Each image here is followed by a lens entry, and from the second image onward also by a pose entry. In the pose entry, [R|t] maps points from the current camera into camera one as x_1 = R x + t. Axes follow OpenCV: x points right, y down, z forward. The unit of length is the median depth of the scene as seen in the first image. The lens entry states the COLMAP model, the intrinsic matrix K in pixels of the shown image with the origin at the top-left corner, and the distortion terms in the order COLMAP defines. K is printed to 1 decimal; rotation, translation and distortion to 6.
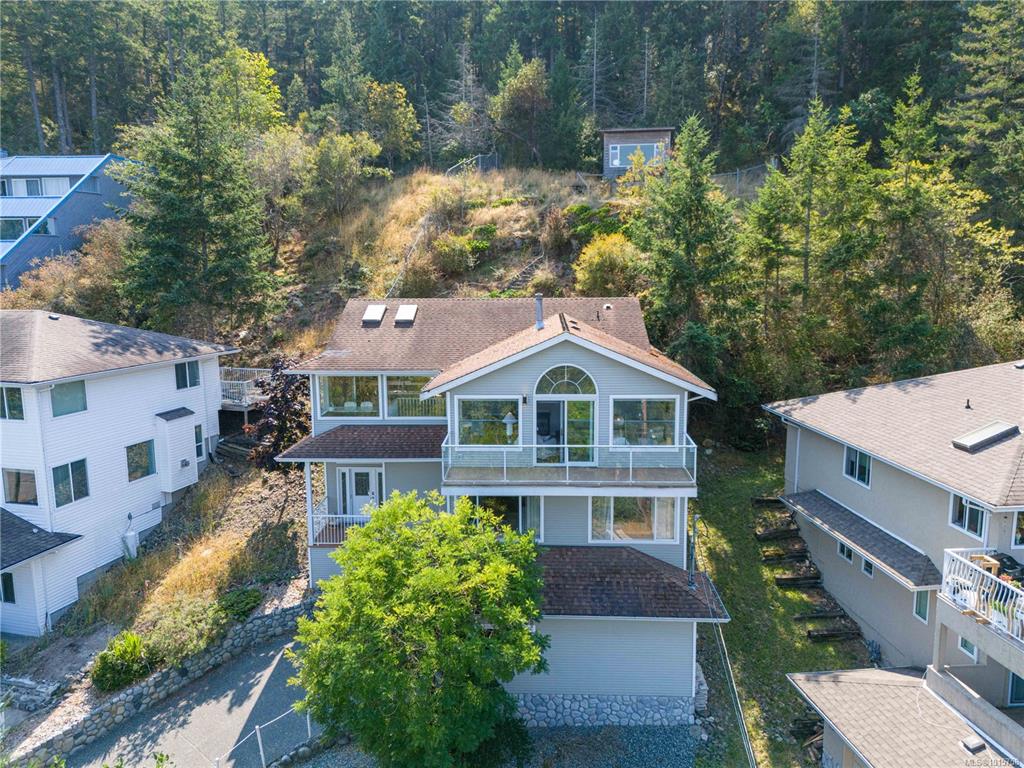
lens RADIAL K [[752.1, 0, 514.4], [0, 752.1, 384.3], [0, 0, 1]] dist [0.076525, -0.071895]
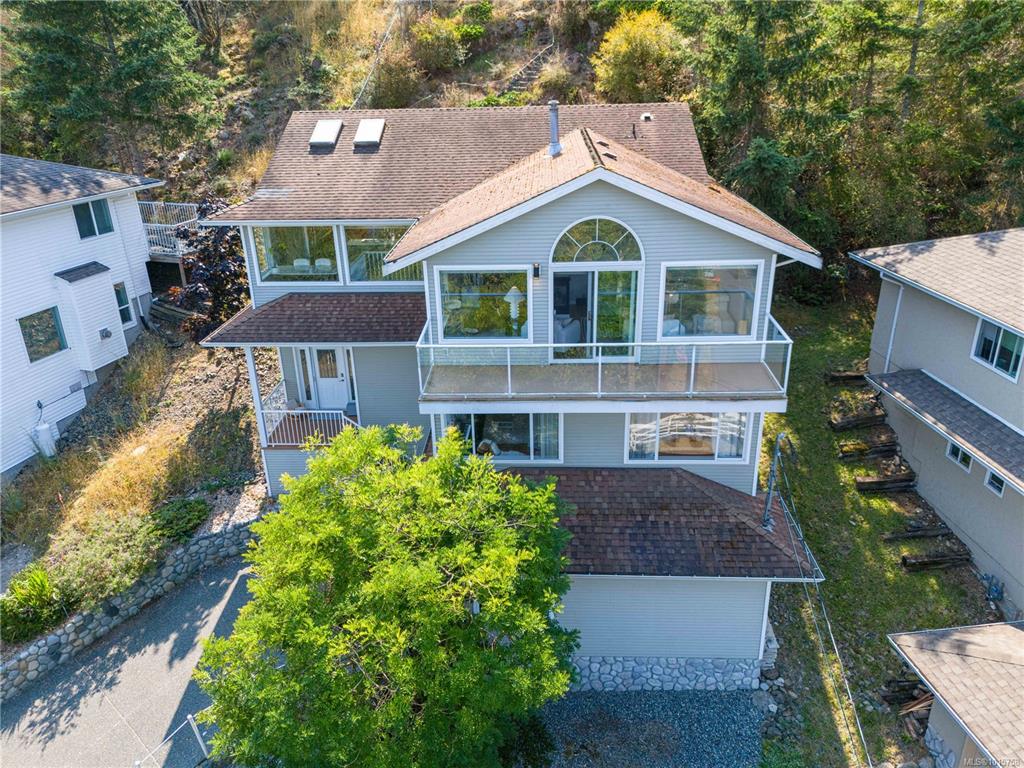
lens RADIAL K [[752.1, 0, 514.4], [0, 752.1, 384.3], [0, 0, 1]] dist [0.076525, -0.071895]
pose [[0.999871, -0.014600, -0.006731, -0.002617], [0.015804, 0.969456, 0.244757, -0.038966], [0.002952, -0.244831, 0.969561, 0.251819]]
